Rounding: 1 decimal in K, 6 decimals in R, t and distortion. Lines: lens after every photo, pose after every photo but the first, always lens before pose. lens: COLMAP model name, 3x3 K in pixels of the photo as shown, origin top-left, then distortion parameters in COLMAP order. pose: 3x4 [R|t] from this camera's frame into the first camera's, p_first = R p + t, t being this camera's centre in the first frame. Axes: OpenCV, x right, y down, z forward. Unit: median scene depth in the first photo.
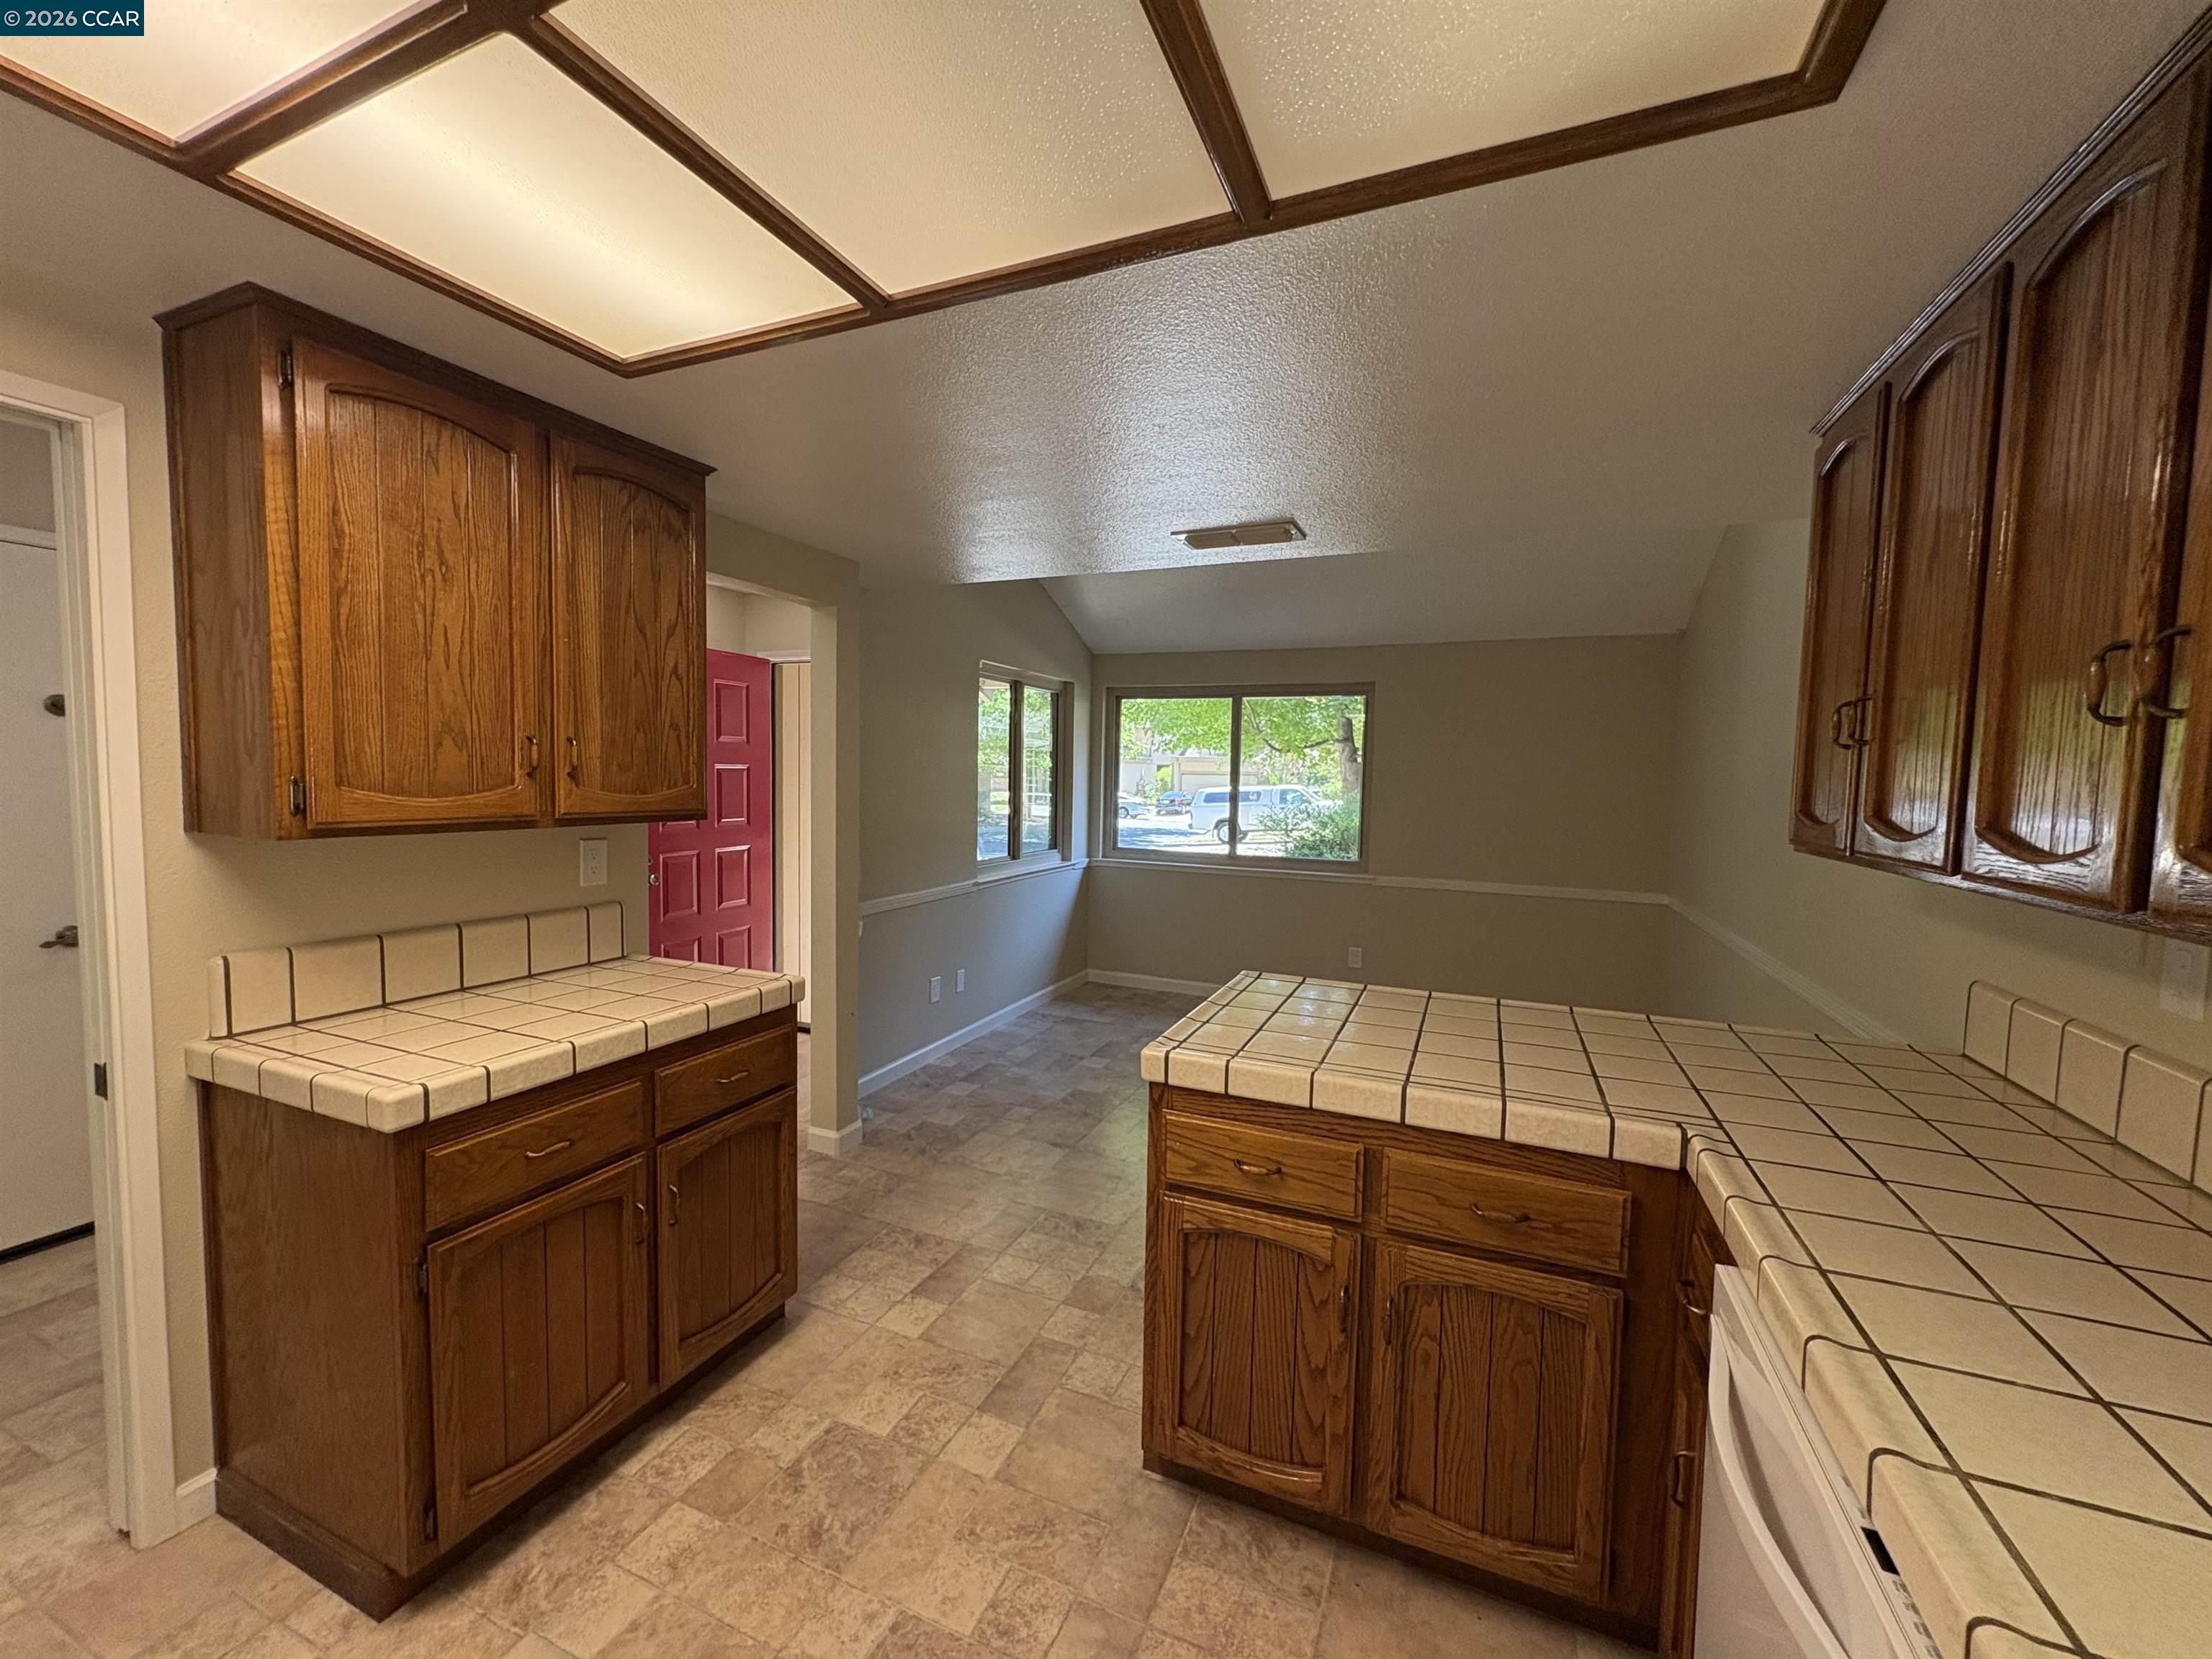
lens RADIAL K [[881.7, 0, 1106.1], [0, 881.7, 828.7], [0, 0, 1]] dist [-0.000510, 0.000143]
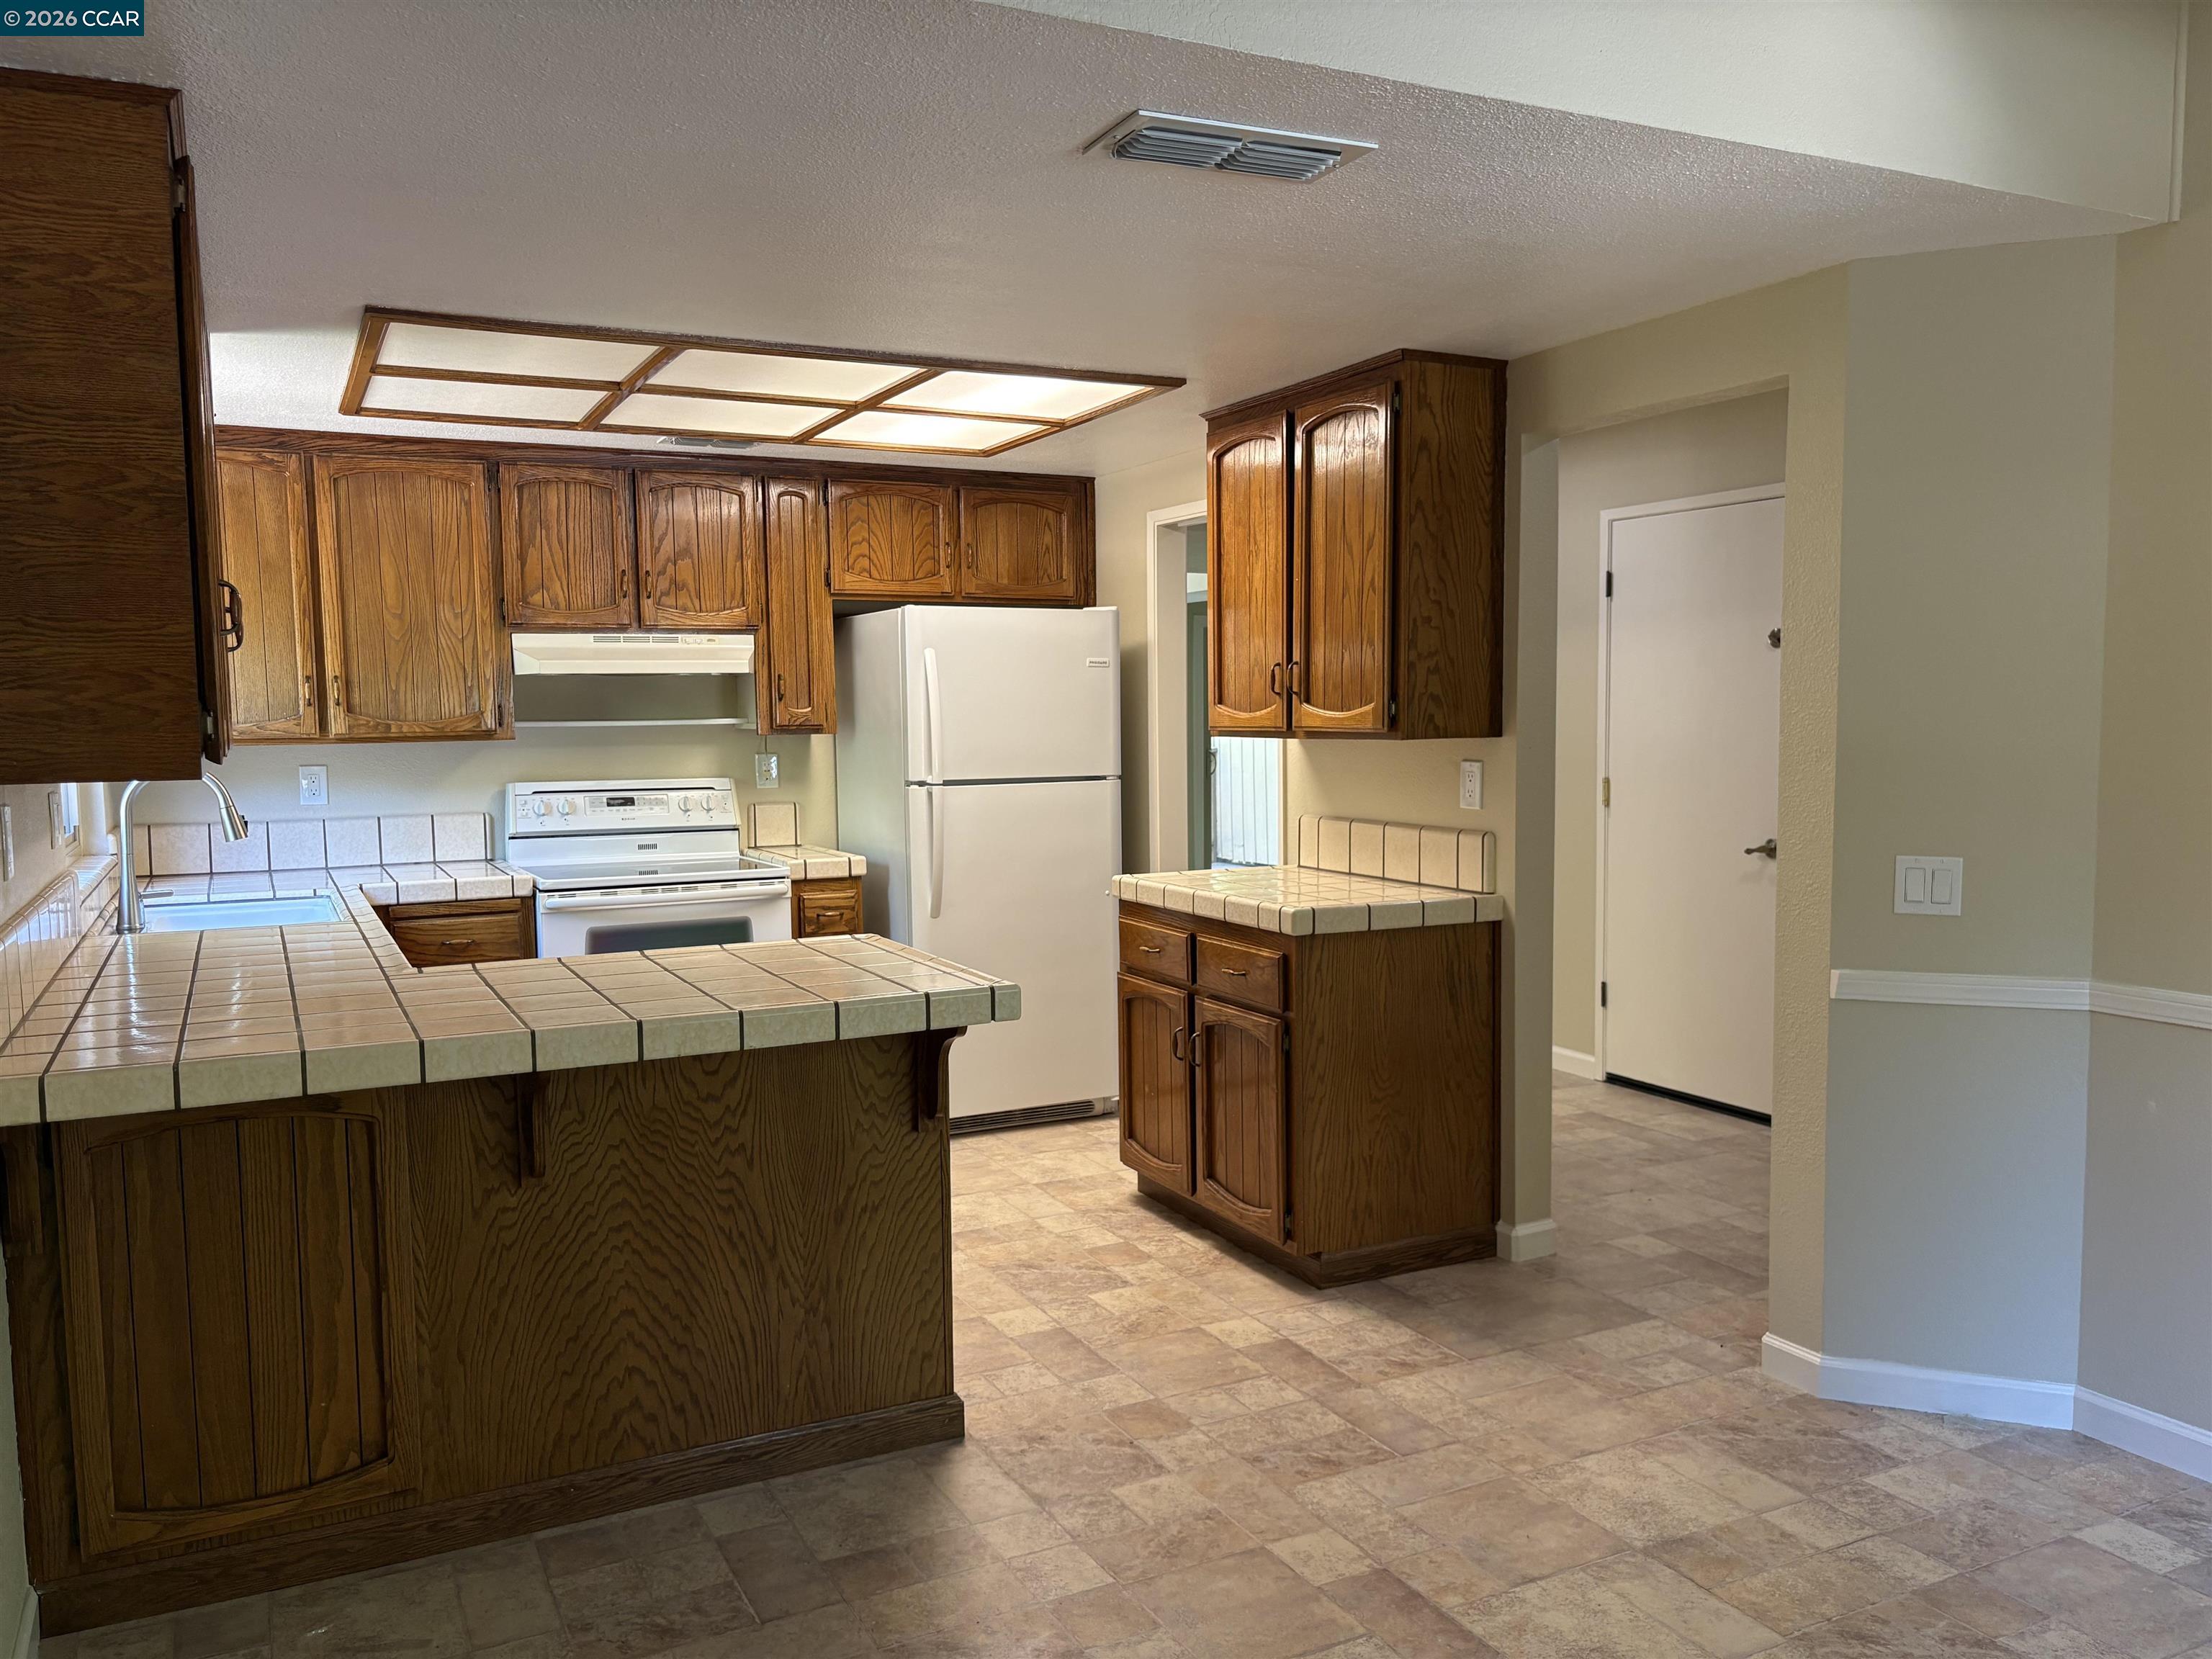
lens RADIAL K [[1680.4, 0, 1107.7], [0, 1680.4, 836.0], [0, 0, 1]] dist [-0.002973, -0.000720]
pose [[-0.643114, 0.047263, -0.764311, 1.200128], [-0.047619, 0.993694, 0.101515, -0.082841], [0.764289, 0.101681, -0.636808, 2.114779]]
